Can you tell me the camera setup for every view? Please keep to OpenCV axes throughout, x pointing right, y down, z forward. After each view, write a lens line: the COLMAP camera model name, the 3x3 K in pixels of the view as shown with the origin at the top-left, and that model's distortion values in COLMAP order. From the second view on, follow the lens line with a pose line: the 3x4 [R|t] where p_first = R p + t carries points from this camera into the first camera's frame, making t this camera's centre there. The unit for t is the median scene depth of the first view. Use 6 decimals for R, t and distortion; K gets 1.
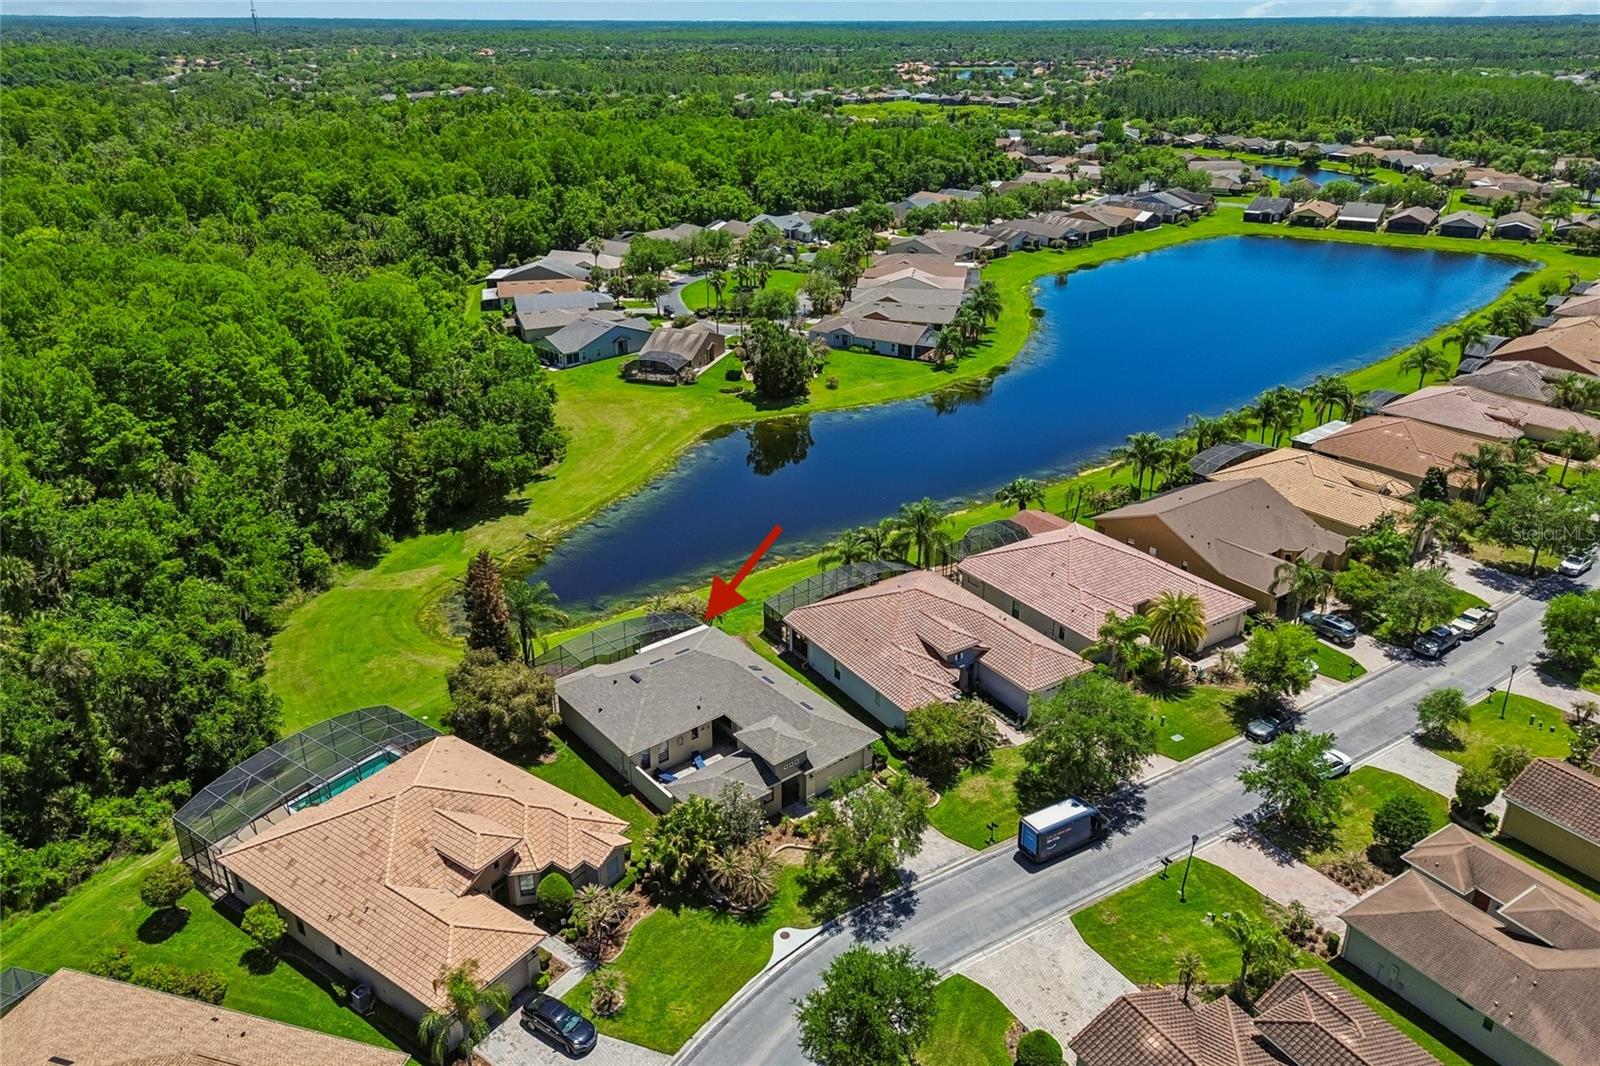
lens RADIAL K [[1135.0, 0, 804.3], [0, 1135.0, 535.6], [0, 0, 1]] dist [0.073489, -0.066986]
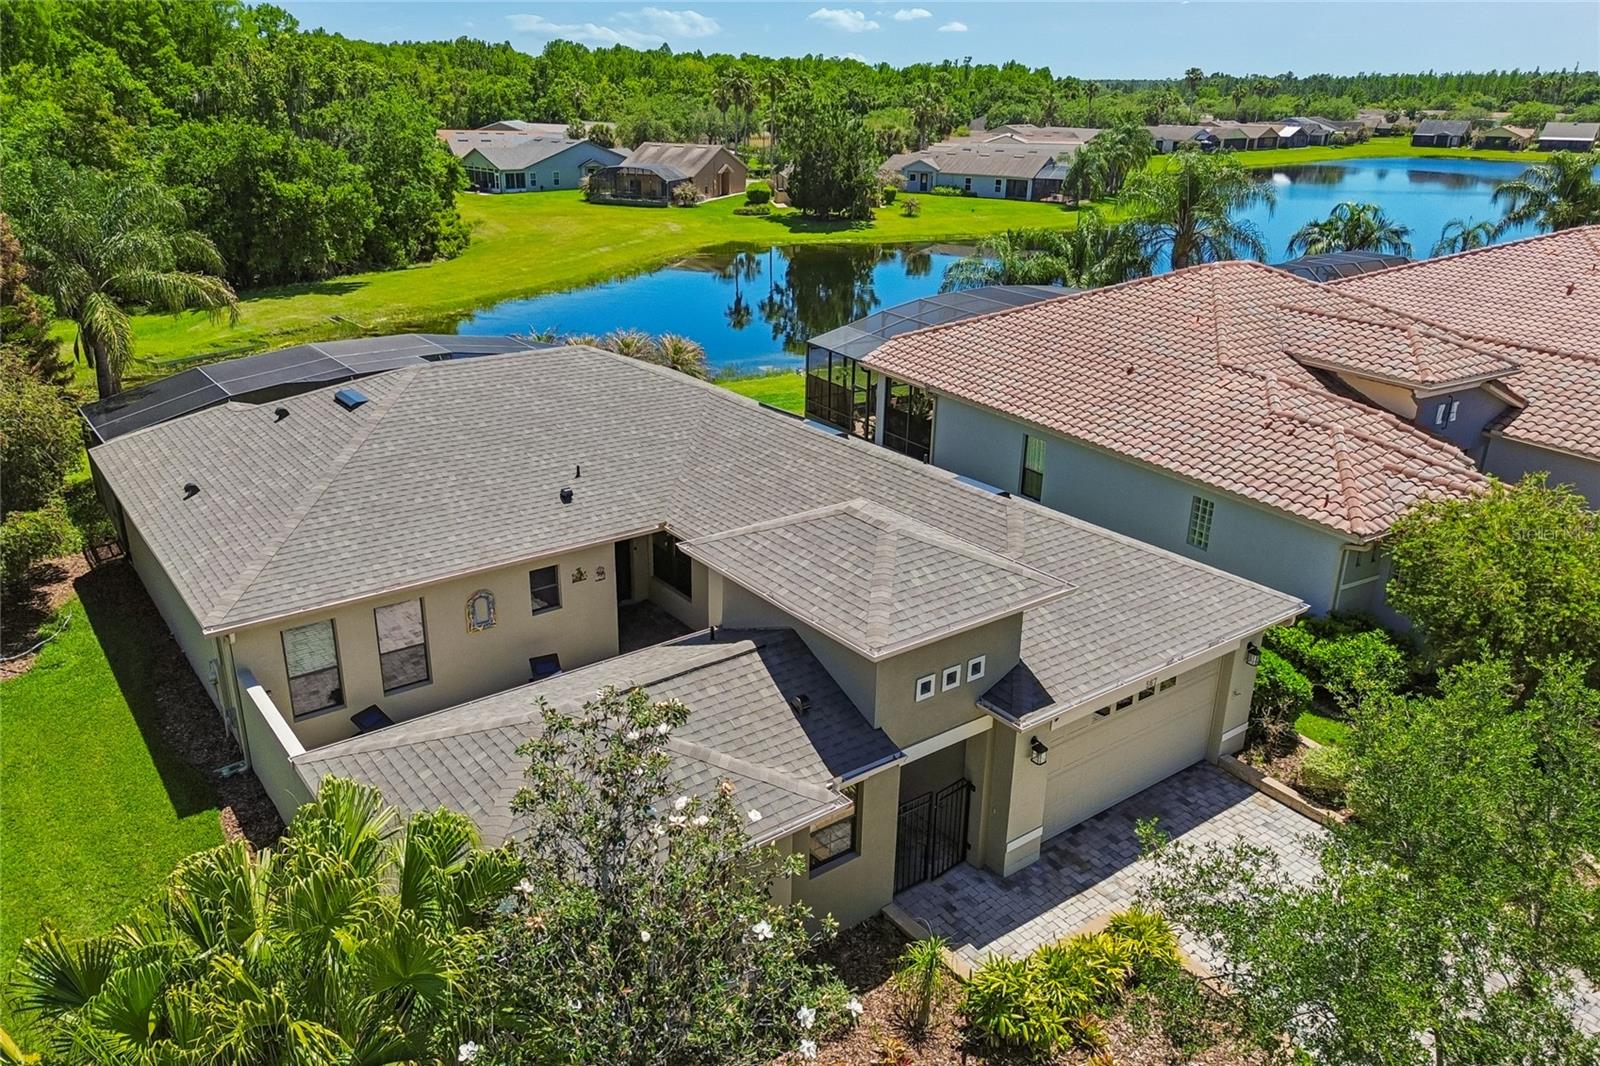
lens RADIAL K [[1159.1, 0, 800.0], [0, 1159.1, 533.0], [0, 0, 1]] dist [0.072579, -0.069243]
pose [[0.999263, 0.027347, -0.026952, -0.017276], [-0.028755, 0.998164, -0.053304, 0.097947], [0.025445, 0.054039, 0.998215, 0.413633]]
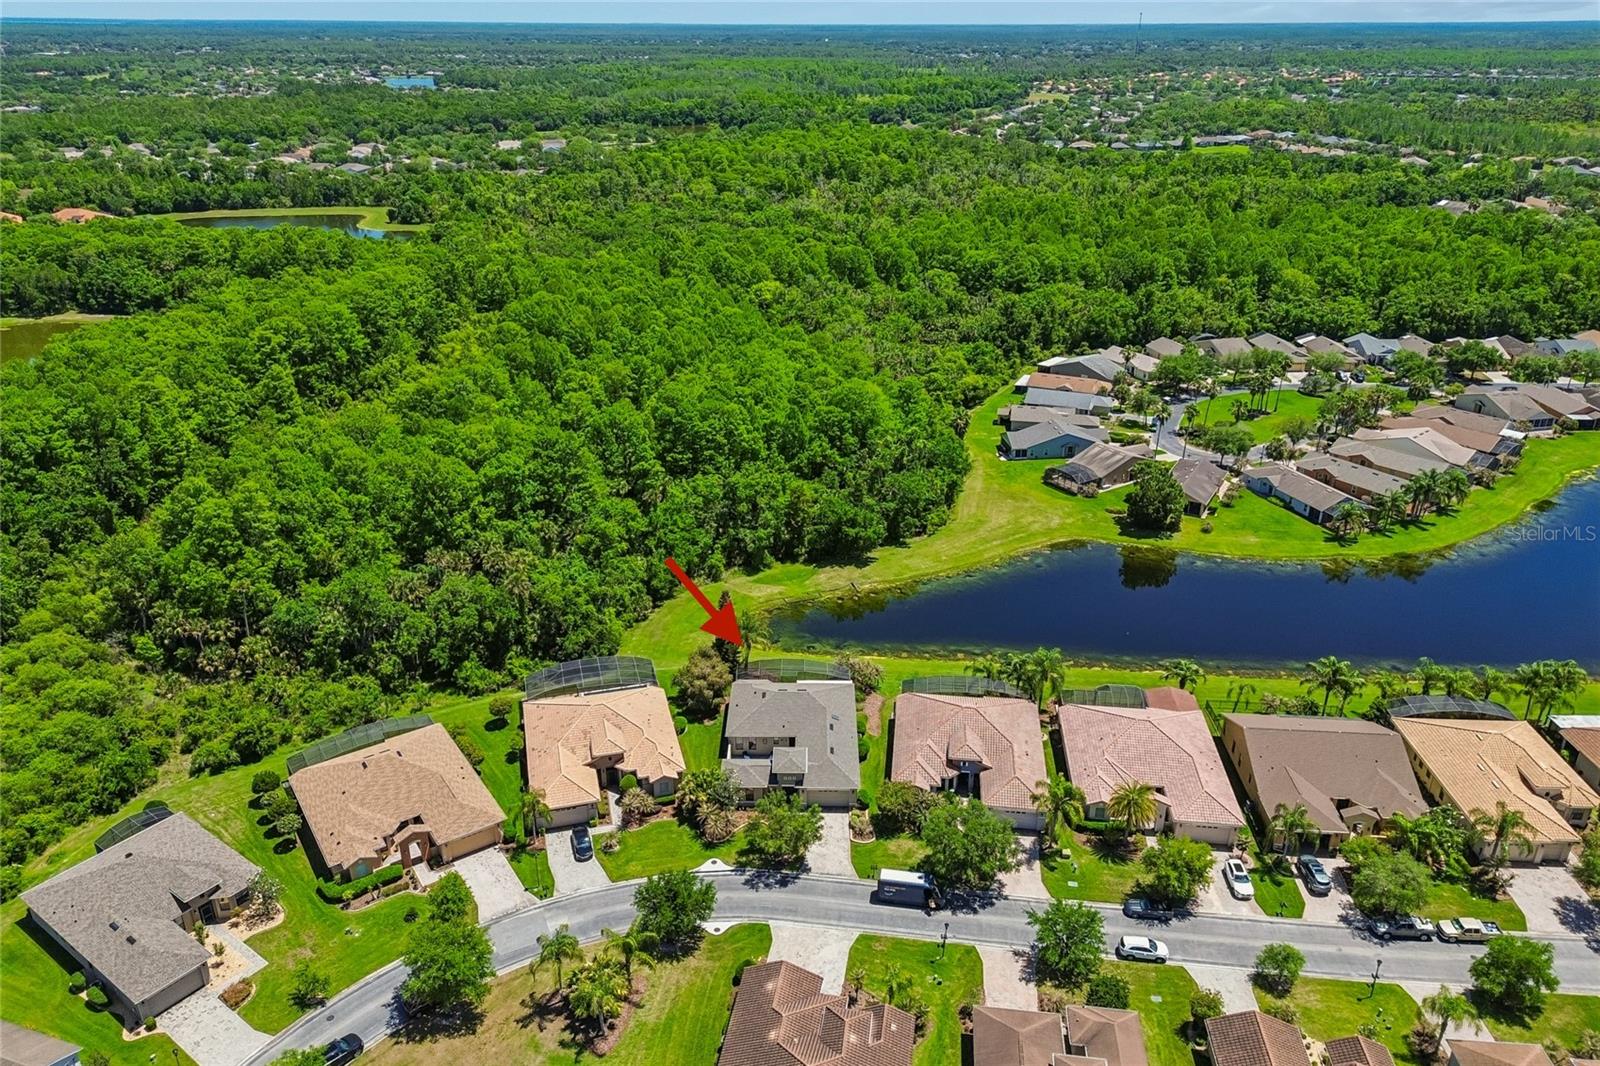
lens RADIAL K [[1135.0, 0, 804.3], [0, 1135.0, 535.6], [0, 0, 1]] dist [0.073489, -0.066986]
pose [[0.770058, 0.264086, -0.580749, 0.437425], [-0.265268, 0.960421, 0.084998, -0.138000], [0.580210, 0.088601, 0.809633, -0.158761]]
